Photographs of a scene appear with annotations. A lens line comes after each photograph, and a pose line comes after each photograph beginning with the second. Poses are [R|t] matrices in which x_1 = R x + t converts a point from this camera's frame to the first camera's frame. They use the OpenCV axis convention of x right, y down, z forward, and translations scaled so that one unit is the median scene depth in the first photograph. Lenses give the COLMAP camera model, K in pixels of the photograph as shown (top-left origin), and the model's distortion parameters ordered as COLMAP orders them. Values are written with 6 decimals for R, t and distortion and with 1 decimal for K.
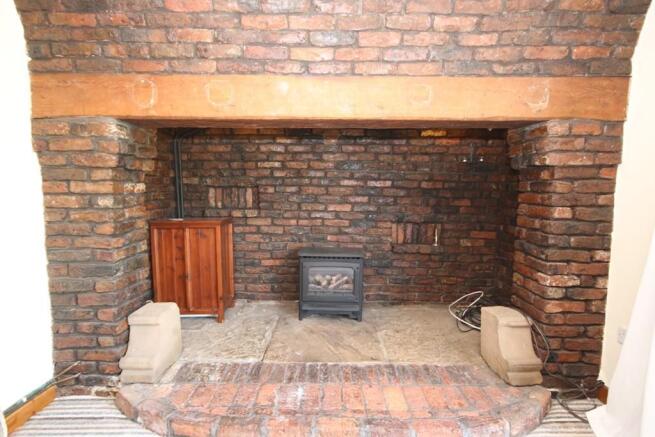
lens RADIAL K [[341.9, 0, 331.2], [0, 341.9, 222.9], [0, 0, 1]] dist [0.004870, -0.000505]
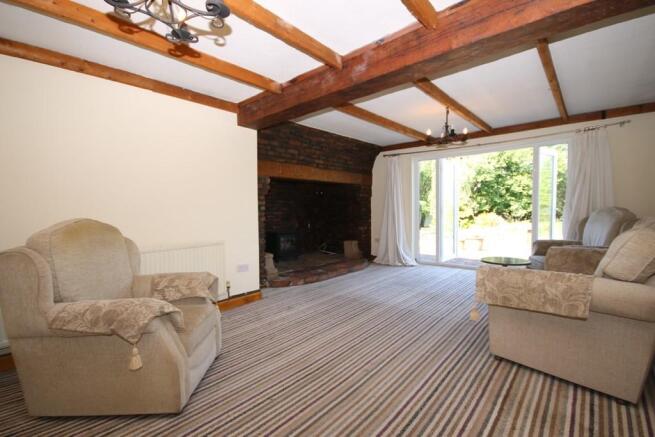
lens RADIAL K [[303.1, 0, 320.8], [0, 303.1, 222.8], [0, 0, 1]] dist [0.016665, 0.000023]
pose [[0.649473, -0.052970, 0.758538, -1.995899], [0.092000, 0.995716, -0.009239, 0.097168], [-0.754799, 0.075786, 0.651564, -0.735356]]
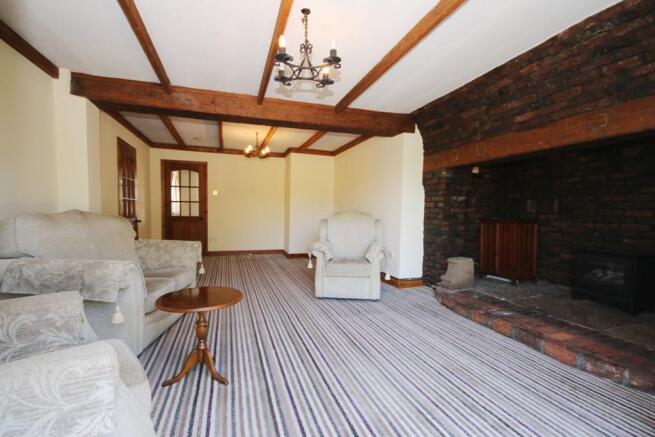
lens RADIAL K [[303.1, 0, 324.9], [0, 303.1, 214.8], [0, 0, 1]] dist [0.016665, 0.000023]
pose [[0.313789, 0.013193, -0.949401, 0.992861], [-0.096817, 0.995136, -0.018171, 0.114306], [0.944544, 0.097620, 0.313540, -0.359708]]
